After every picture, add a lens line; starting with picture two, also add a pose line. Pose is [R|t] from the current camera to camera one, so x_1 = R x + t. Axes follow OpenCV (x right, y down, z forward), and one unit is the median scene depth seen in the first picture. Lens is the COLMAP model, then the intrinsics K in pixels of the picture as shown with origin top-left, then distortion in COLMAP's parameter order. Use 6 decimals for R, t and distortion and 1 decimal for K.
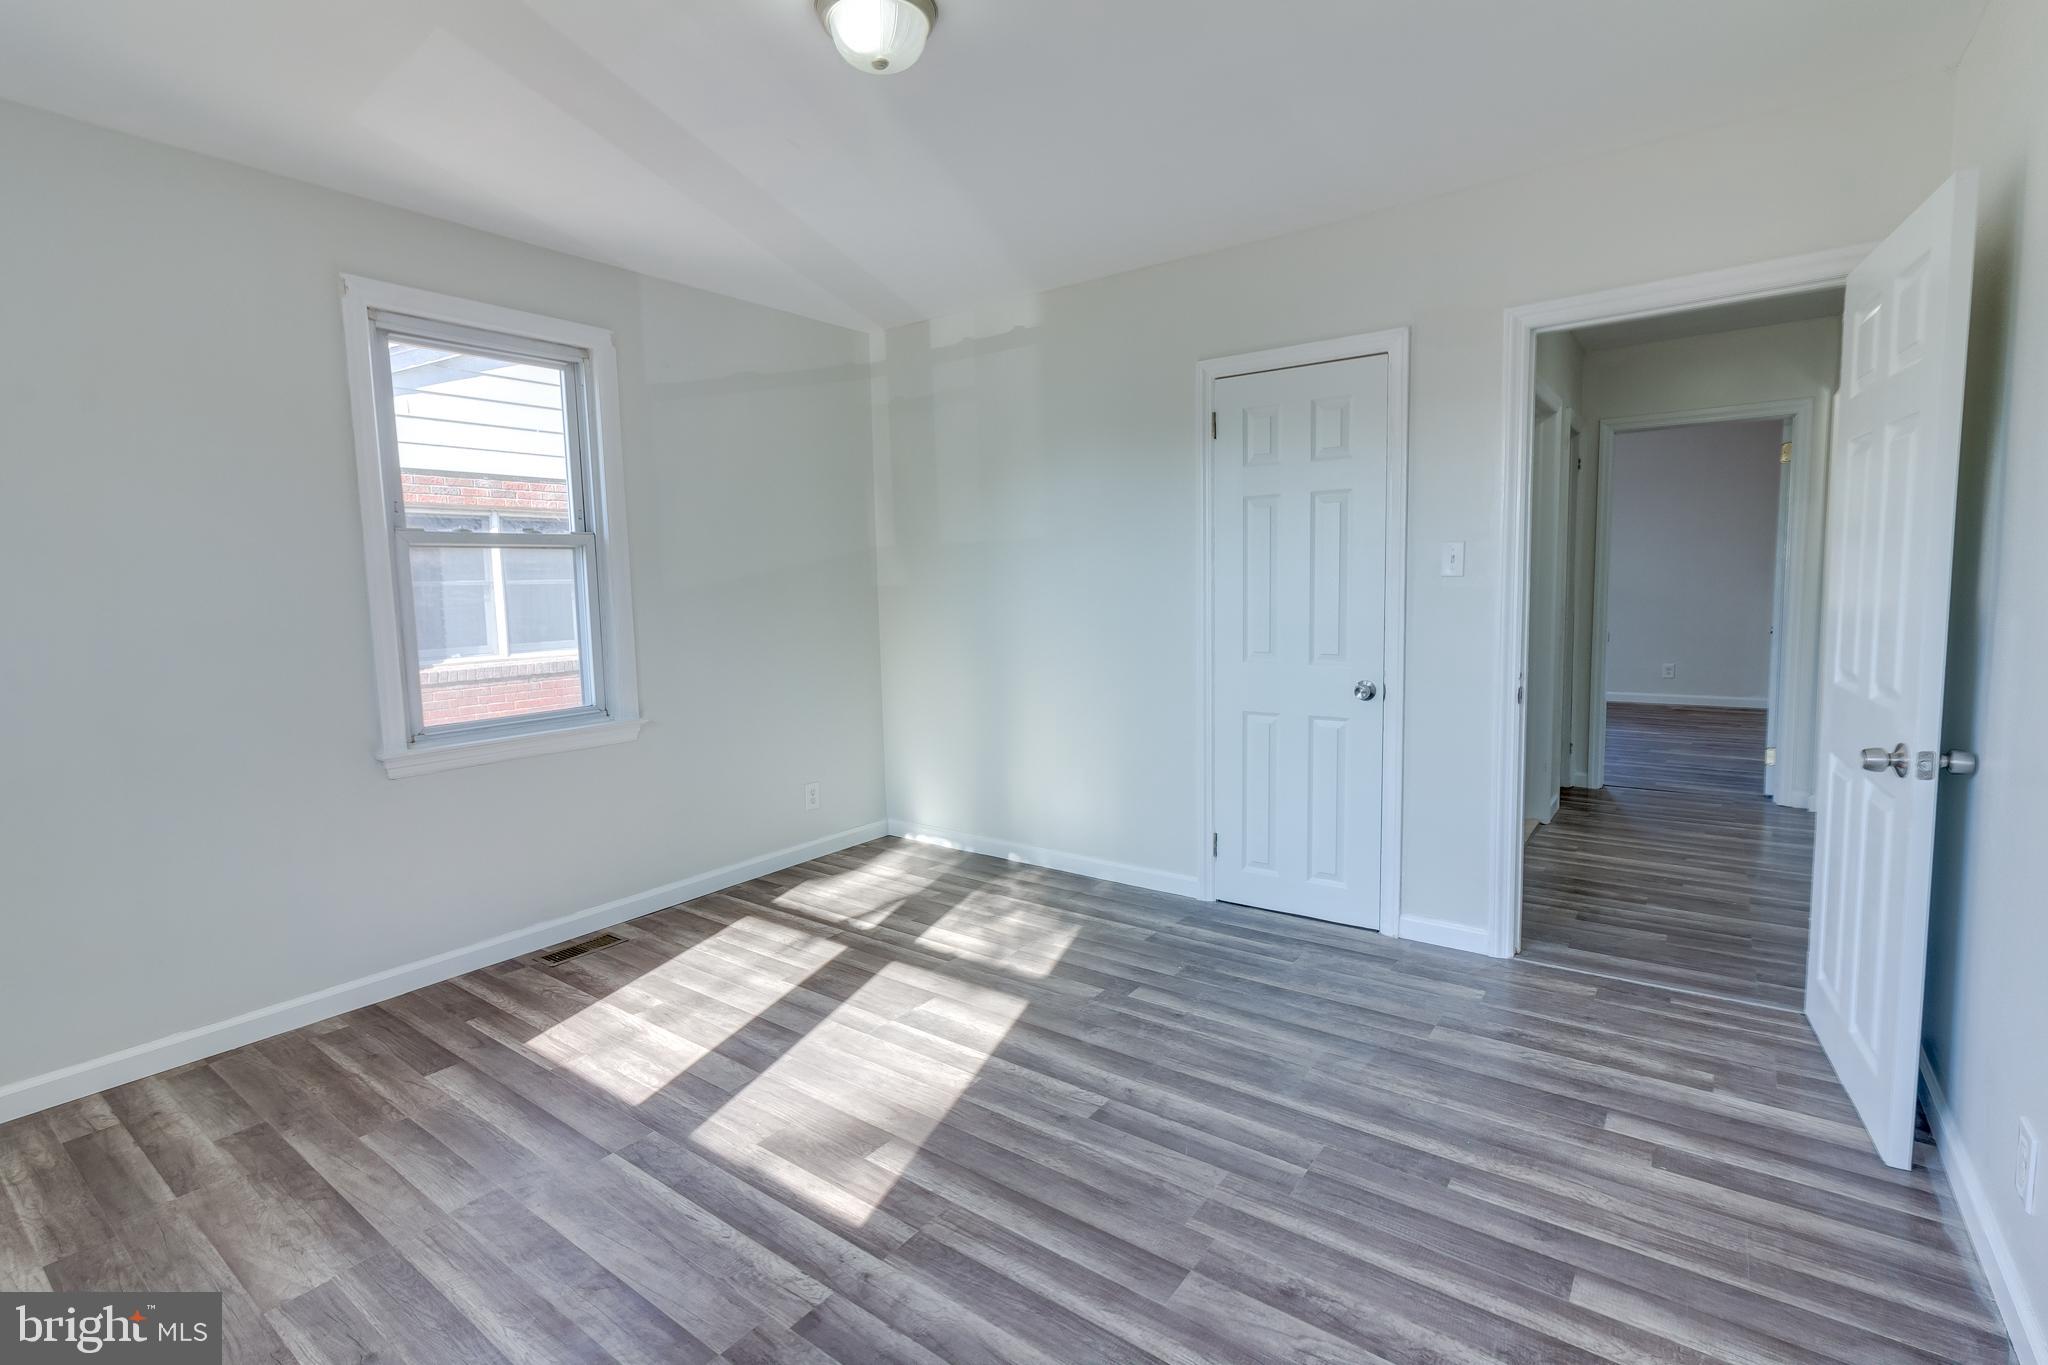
lens RADIAL K [[946.9, 0, 1009.5], [0, 946.9, 667.9], [0, 0, 1]] dist [-0.001390, 0.000674]
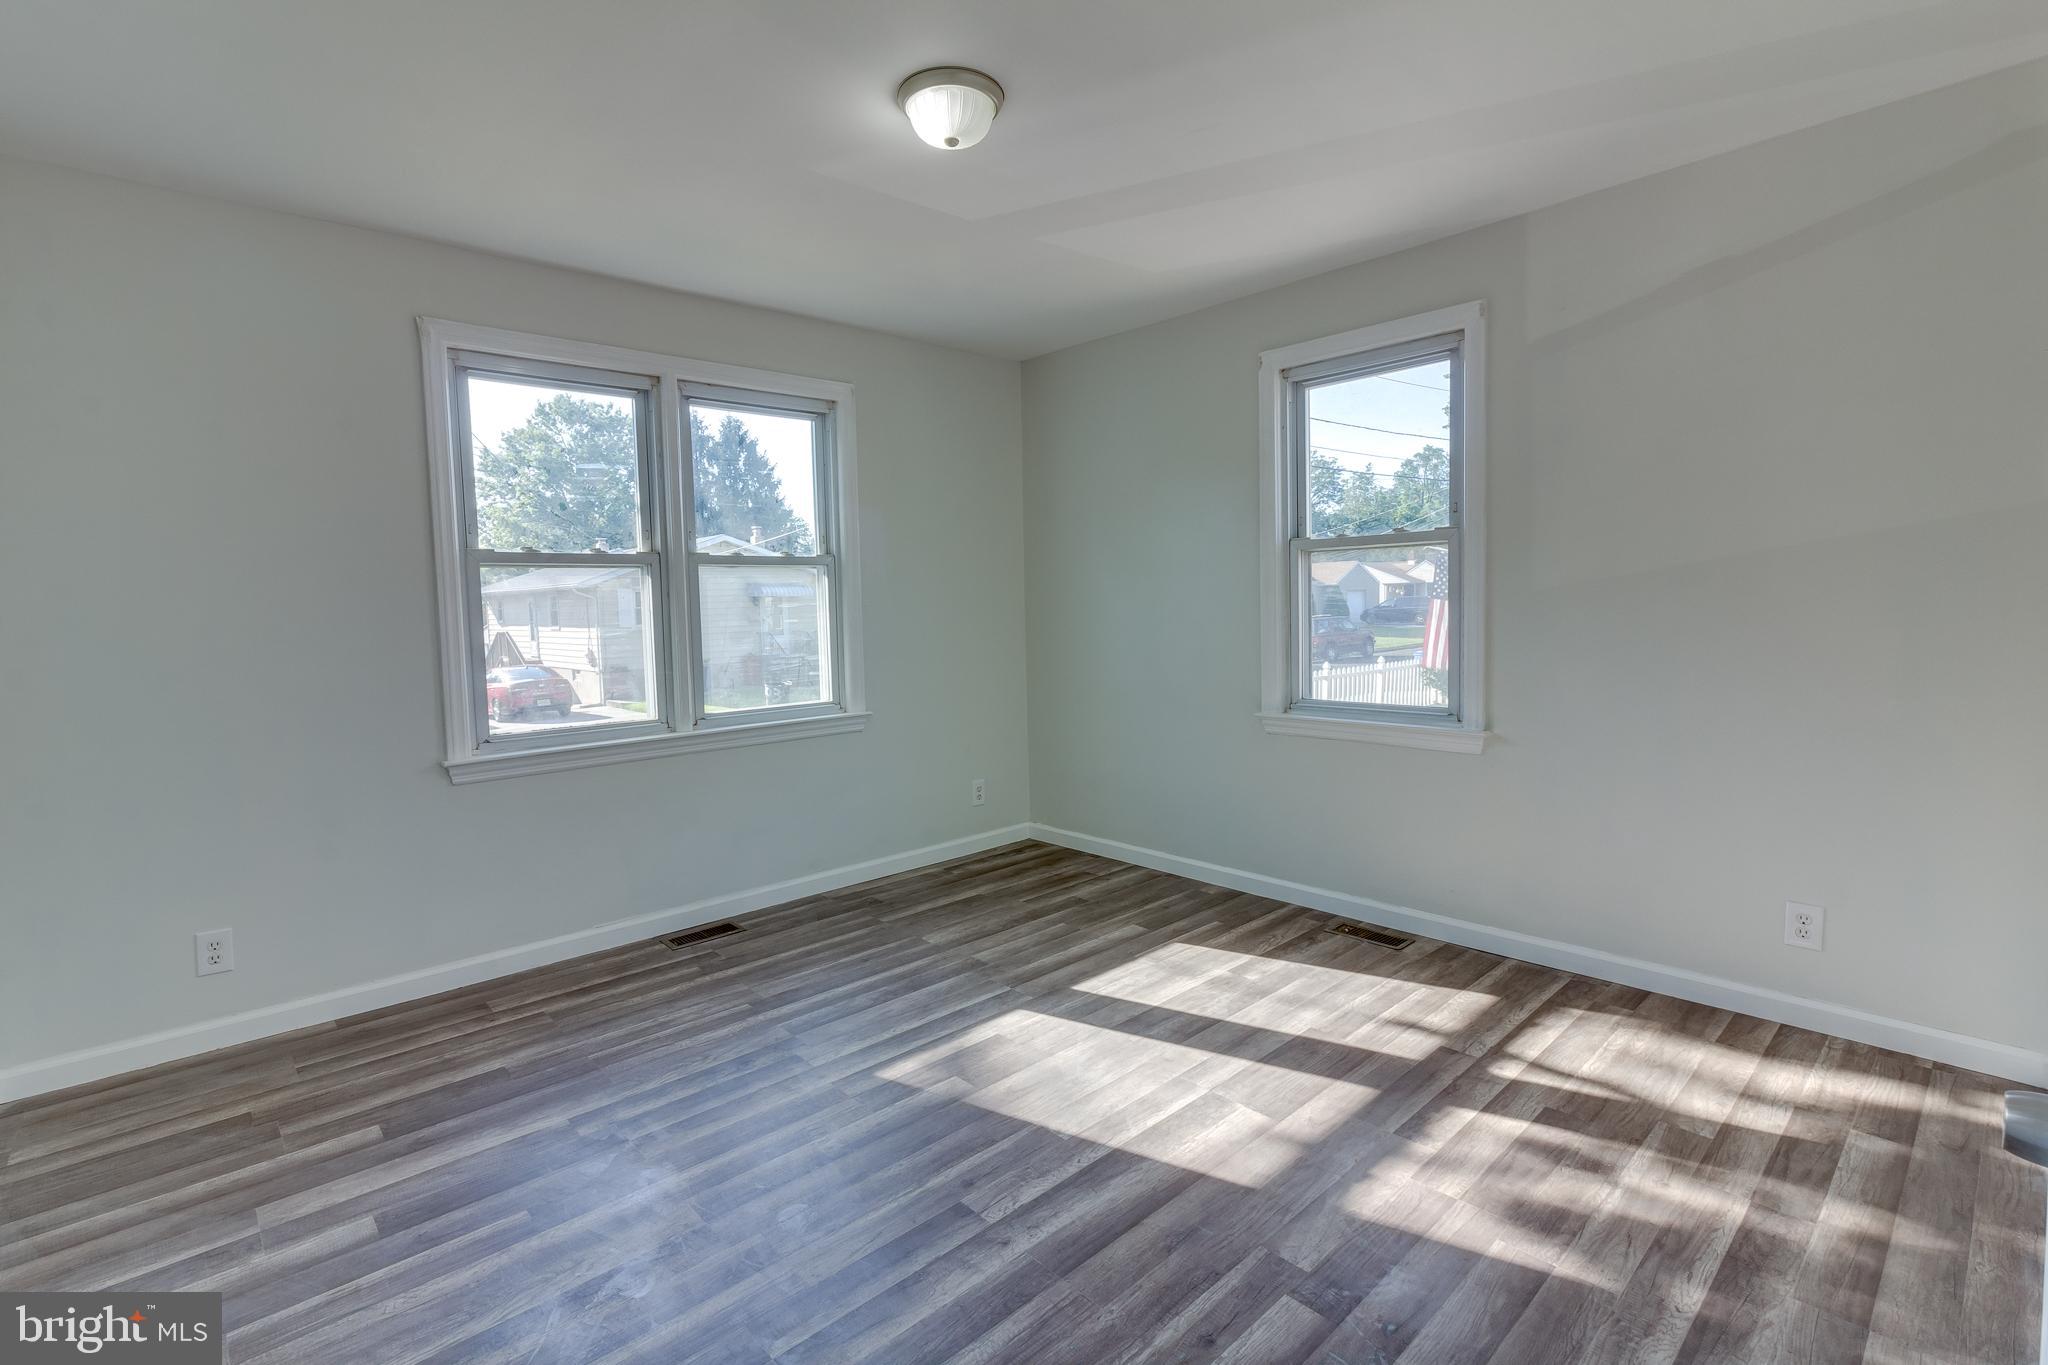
lens RADIAL K [[946.9, 0, 1009.5], [0, 946.9, 667.9], [0, 0, 1]] dist [-0.001390, 0.000674]
pose [[-0.192926, 0.097851, -0.976322, 0.673544], [-0.061987, 0.991812, 0.111653, -0.091606], [0.979253, 0.082060, -0.185281, 0.884078]]
